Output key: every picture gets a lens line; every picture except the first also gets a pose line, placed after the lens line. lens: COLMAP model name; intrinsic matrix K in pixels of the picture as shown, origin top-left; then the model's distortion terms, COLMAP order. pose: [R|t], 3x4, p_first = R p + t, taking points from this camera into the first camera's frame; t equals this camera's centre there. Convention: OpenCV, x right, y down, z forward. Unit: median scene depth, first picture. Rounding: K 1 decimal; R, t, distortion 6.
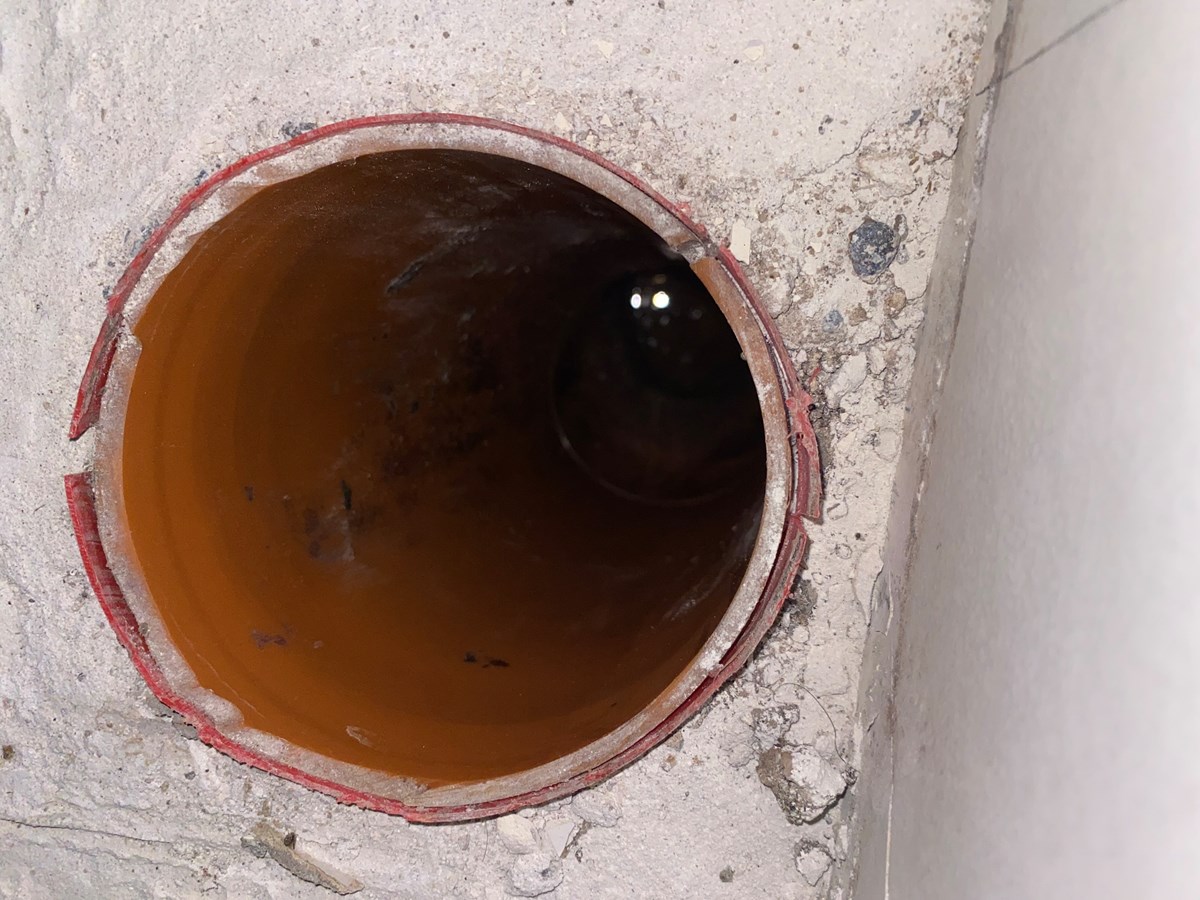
lens RADIAL K [[947.5, 0, 600.0], [0, 947.5, 450.0], [0, 0, 1]] dist [0.000855, -0.008158]
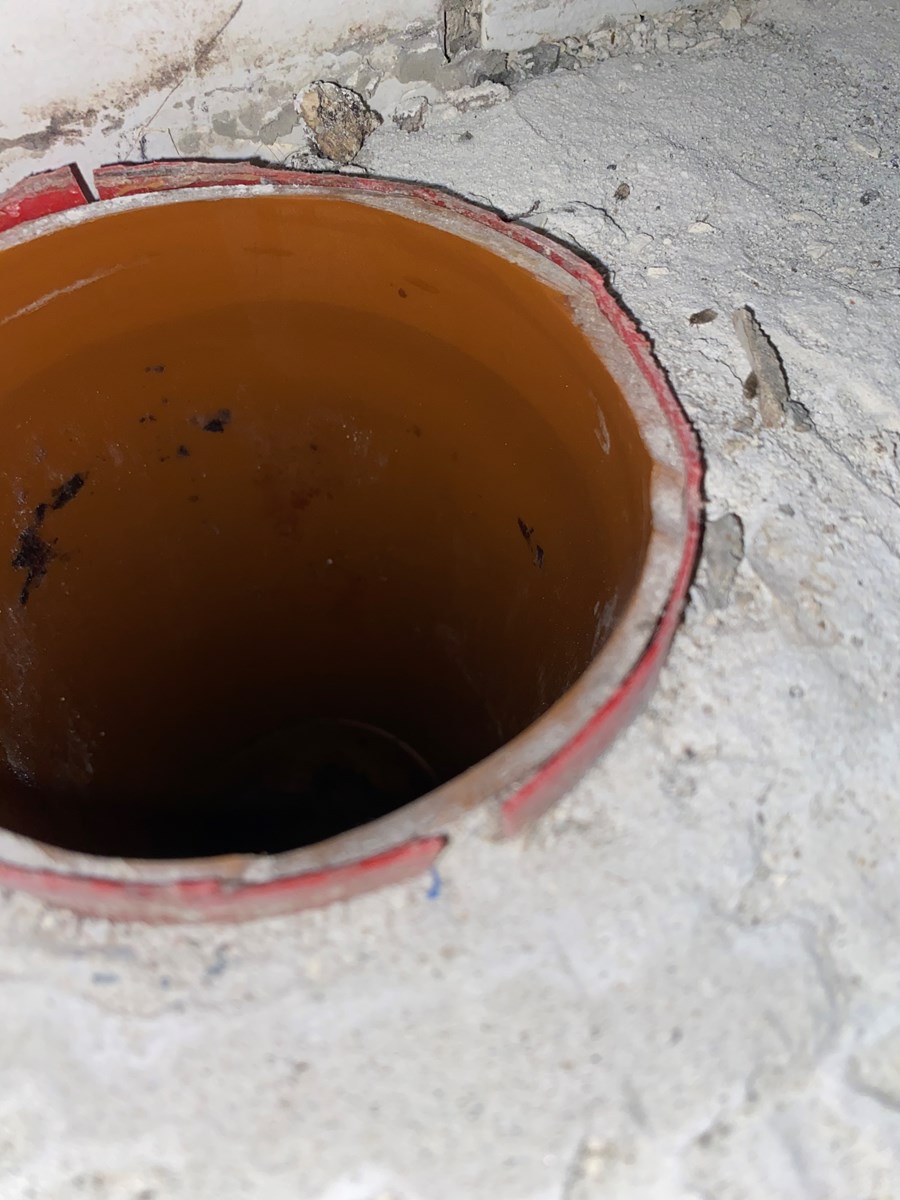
lens RADIAL K [[947.5, 0, 450.0], [0, 947.5, 600.0], [0, 0, 1]] dist [0.000855, -0.008158]
pose [[-0.556323, -0.645639, 0.523120, -0.739222], [0.815689, -0.544461, 0.195483, -0.041849], [0.158607, 0.535456, 0.829537, 0.418851]]
